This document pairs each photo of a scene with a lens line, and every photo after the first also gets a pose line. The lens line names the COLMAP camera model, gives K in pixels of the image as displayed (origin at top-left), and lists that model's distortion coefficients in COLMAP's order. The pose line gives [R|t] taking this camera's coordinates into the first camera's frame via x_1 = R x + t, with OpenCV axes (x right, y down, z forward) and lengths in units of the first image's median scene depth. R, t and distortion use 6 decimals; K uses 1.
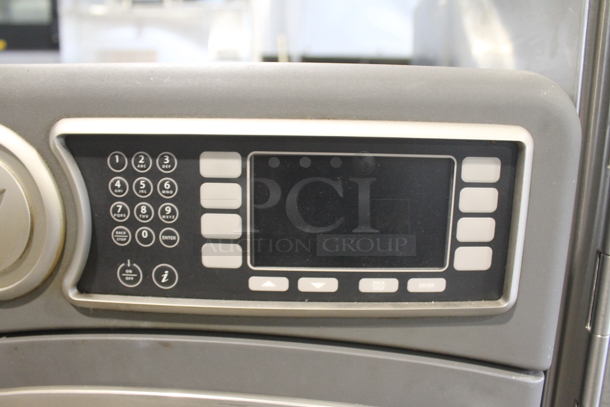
lens RADIAL K [[546.9, 0, 303.7], [0, 546.9, 206.7], [0, 0, 1]] dist [-0.166703, 0.061392]
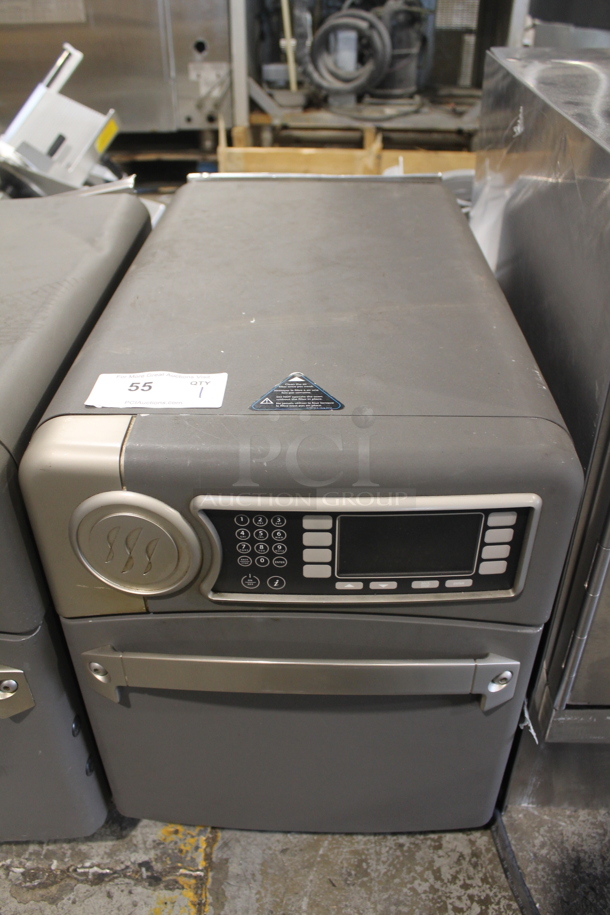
lens RADIAL K [[820.3, 0, 304.1], [0, 820.3, 454.6], [0, 0, 1]] dist [-0.166703, 0.061392]
pose [[0.999728, -0.017336, -0.015583, -0.144785], [0.022089, 0.918099, 0.395736, -1.039873], [0.007446, -0.395973, 0.918232, -0.852987]]
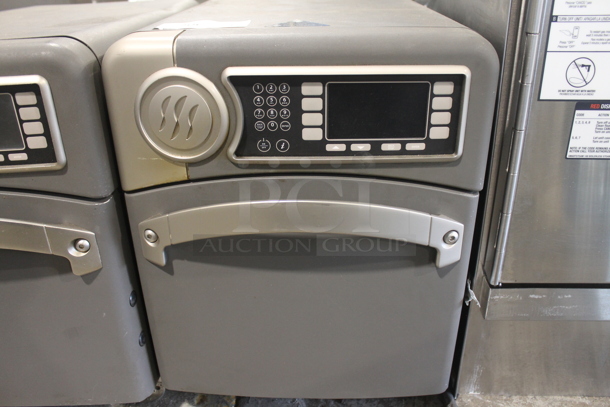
lens RADIAL K [[546.9, 0, 307.0], [0, 546.9, 205.9], [0, 0, 1]] dist [-0.166703, 0.061392]
pose [[0.999592, -0.028015, -0.005568, -0.164625], [0.028518, 0.967925, 0.249616, -0.151777], [-0.001604, -0.249673, 0.968329, -0.979155]]
